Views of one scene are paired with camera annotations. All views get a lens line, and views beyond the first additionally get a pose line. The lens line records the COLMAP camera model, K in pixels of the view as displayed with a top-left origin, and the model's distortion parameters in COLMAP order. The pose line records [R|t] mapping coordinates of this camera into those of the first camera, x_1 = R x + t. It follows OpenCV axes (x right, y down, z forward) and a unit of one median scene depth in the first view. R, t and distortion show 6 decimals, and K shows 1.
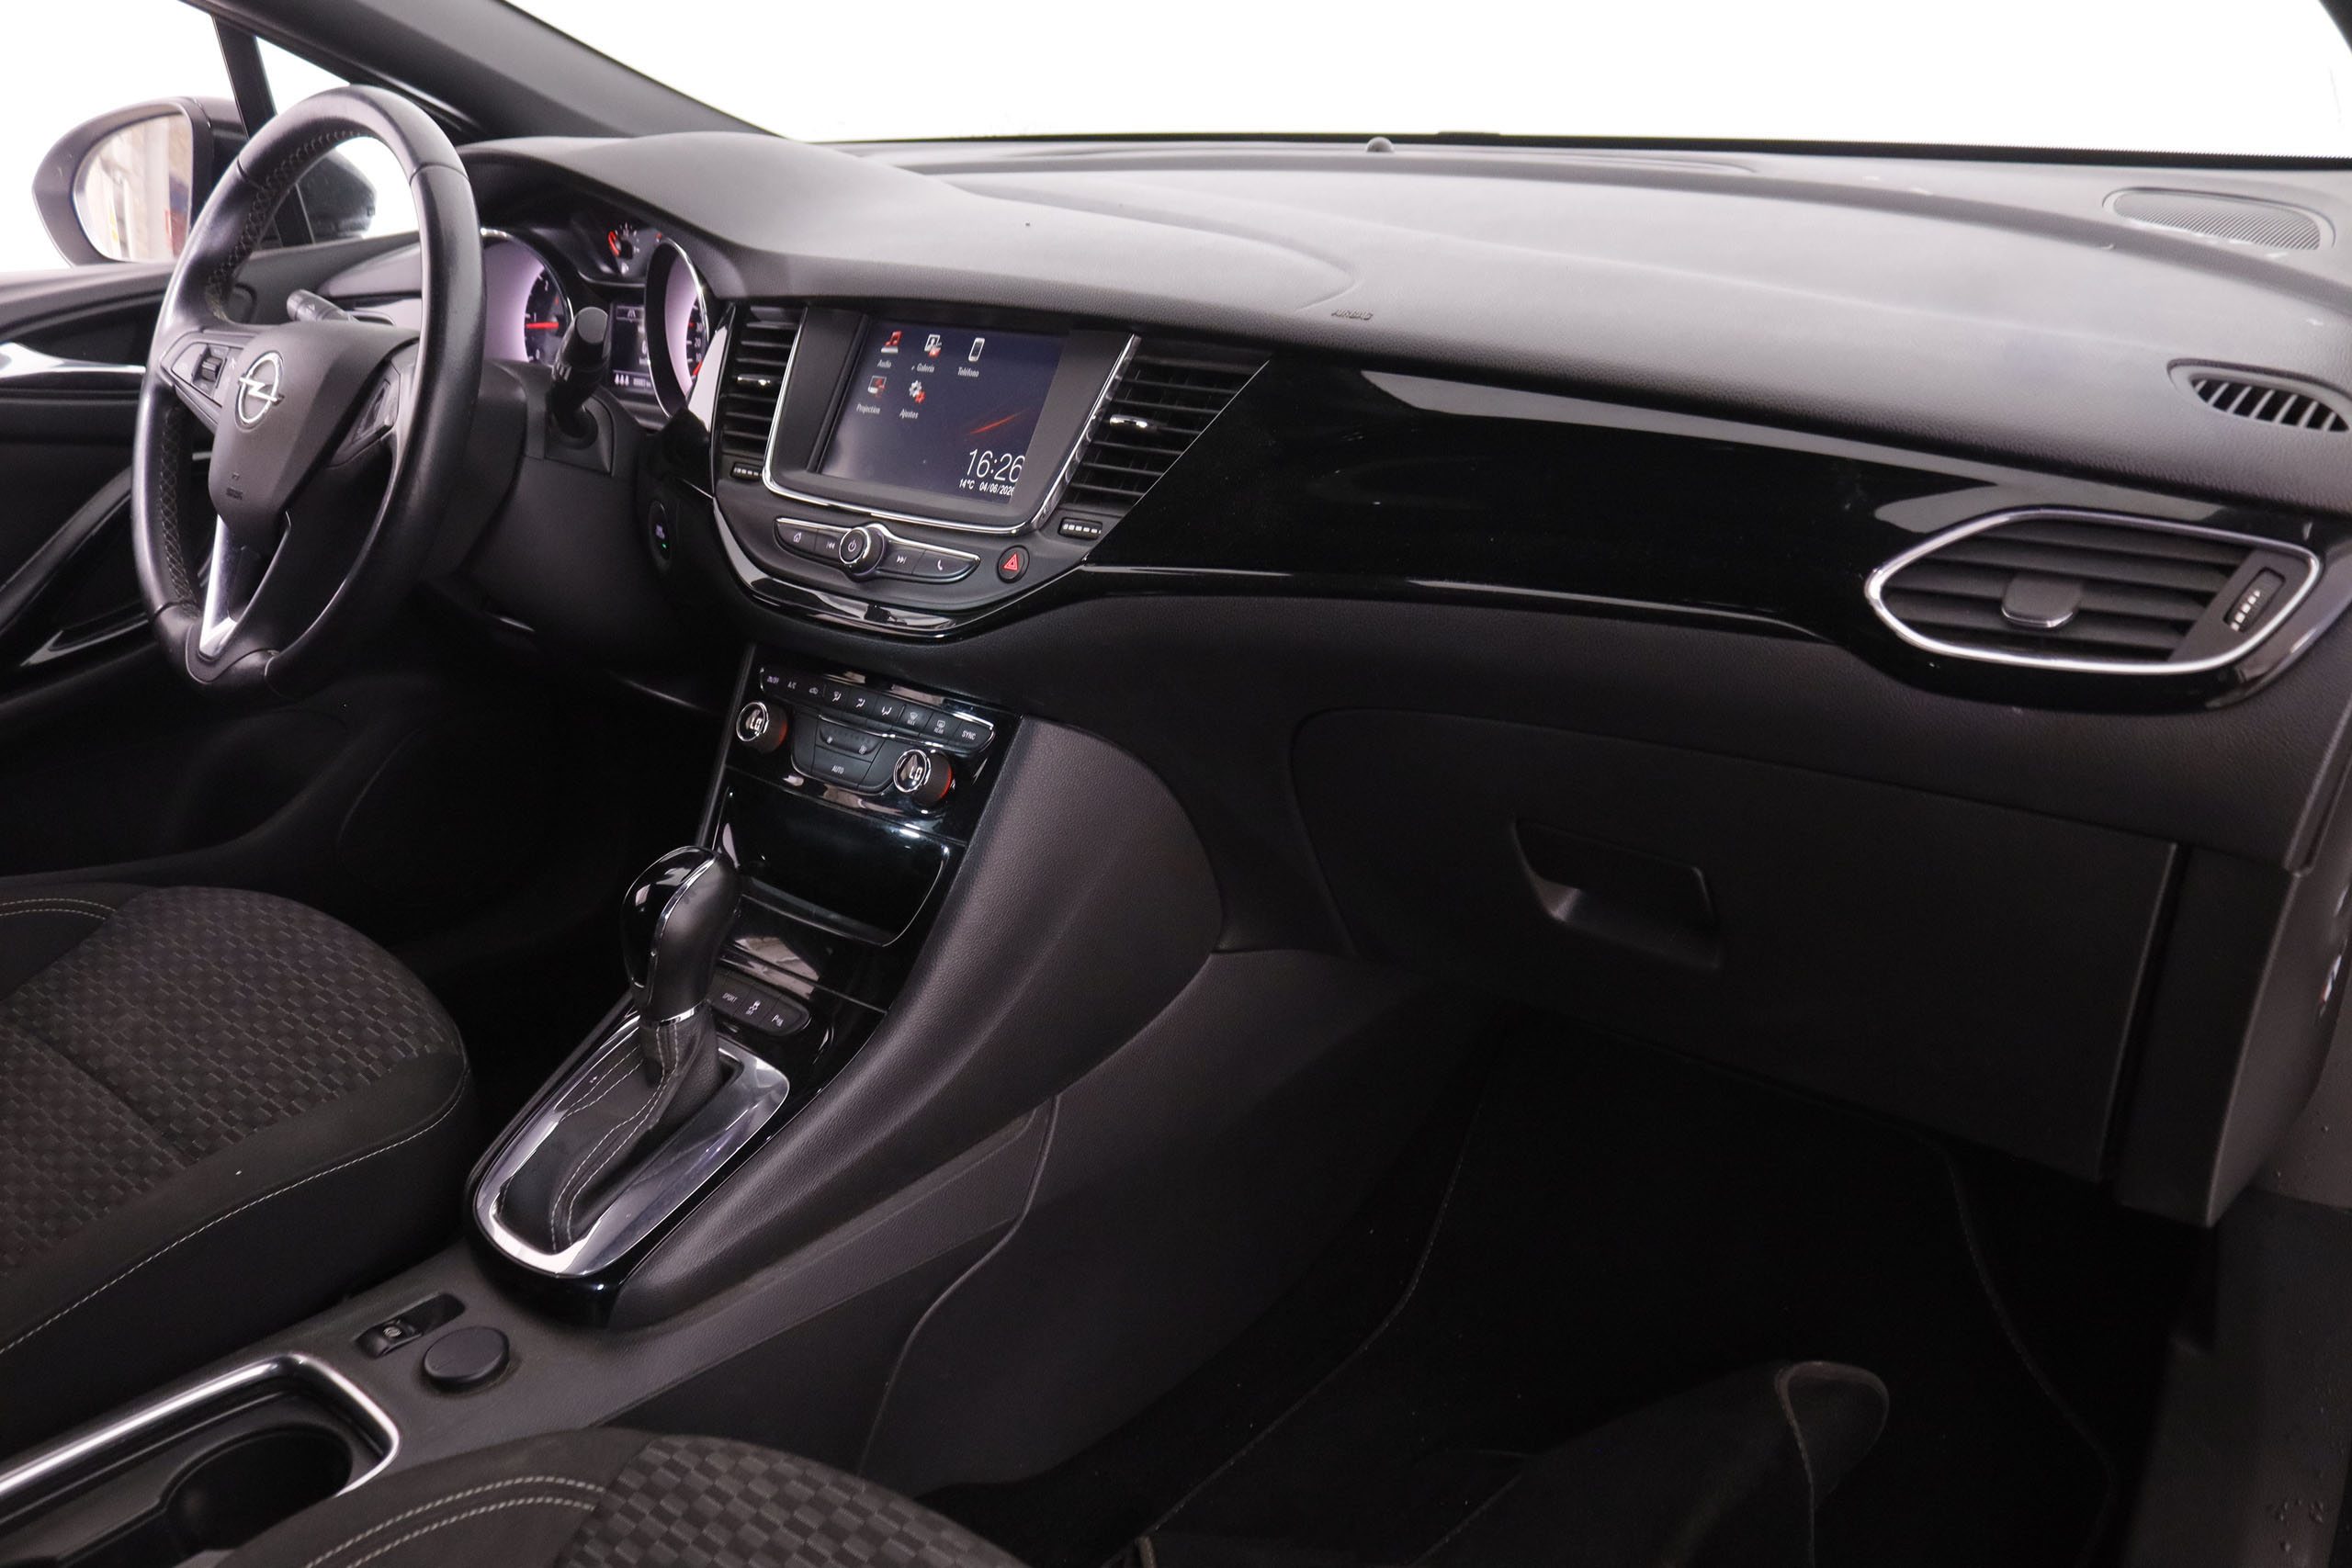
lens RADIAL K [[1976.1, 0, 1176.0], [0, 1976.1, 784.0], [0, 0, 1]] dist [-0.167370, 0.172408]
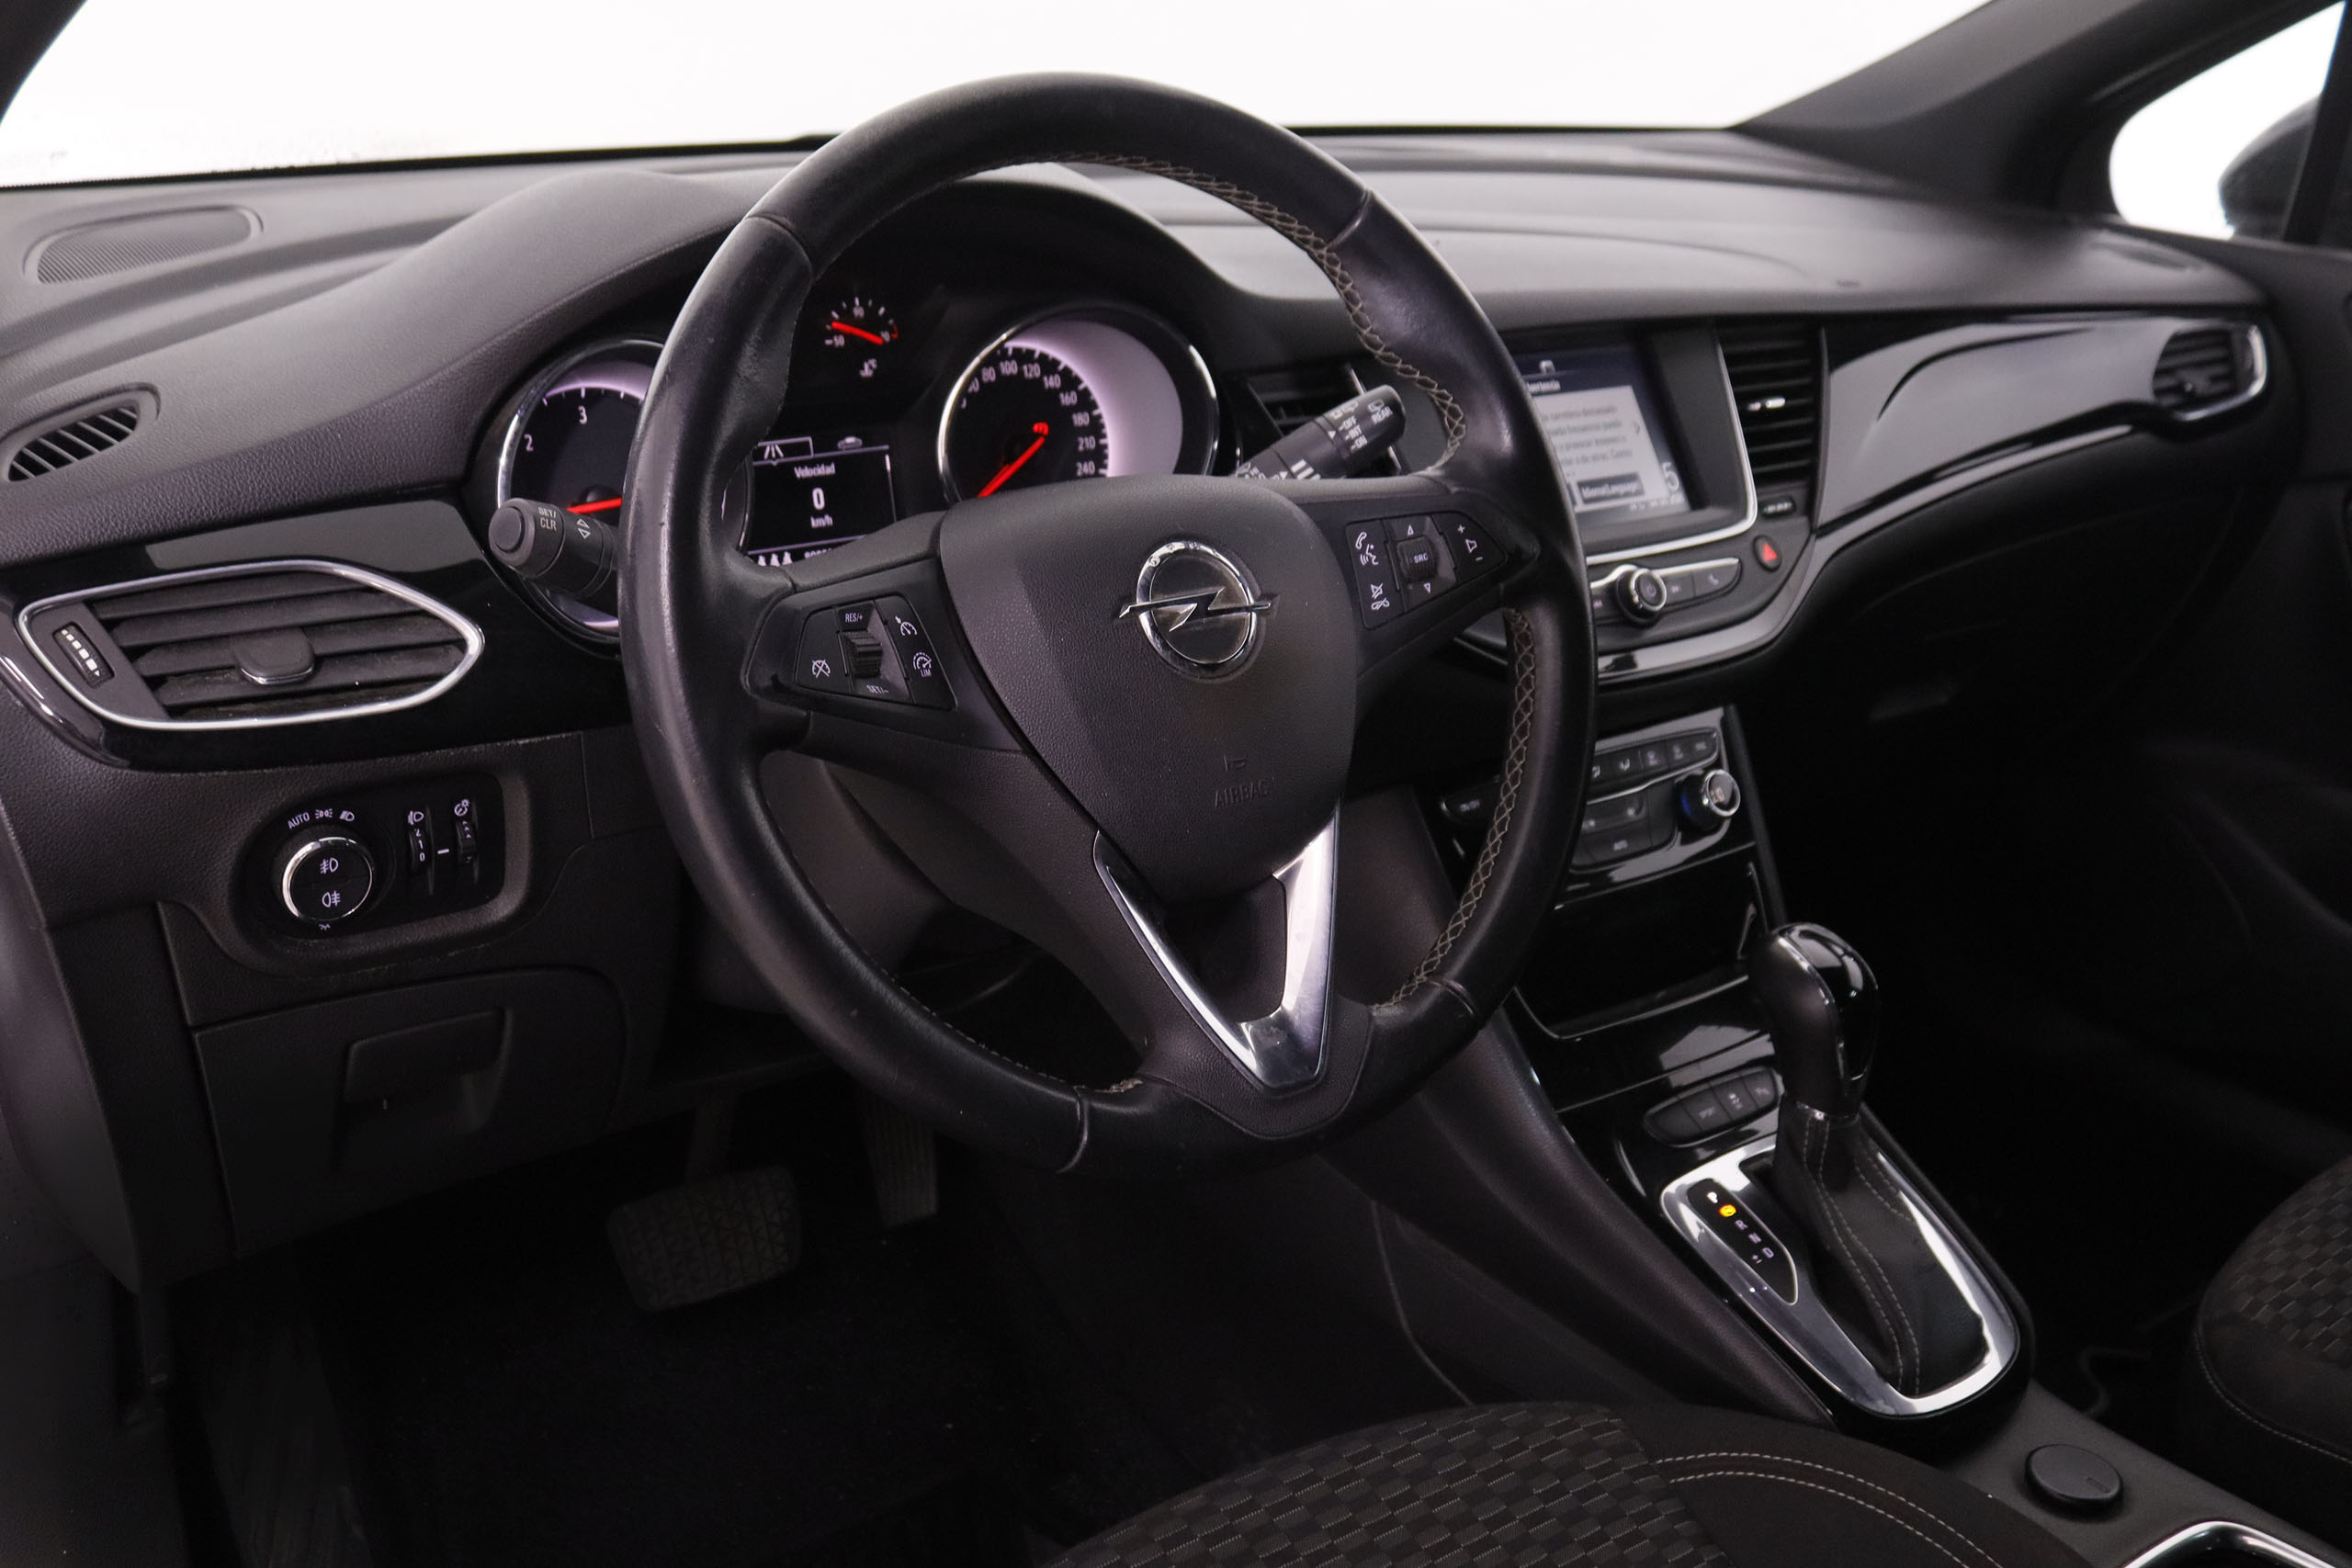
lens RADIAL K [[2375.3, 0, 1176.0], [0, 2375.3, 784.0], [0, 0, 1]] dist [-0.064174, 0.011446]
pose [[0.200741, -0.285079, 0.937248, -1.289373], [0.318222, 0.923816, 0.212836, -0.347184], [-0.926519, 0.255527, 0.276166, 0.922776]]
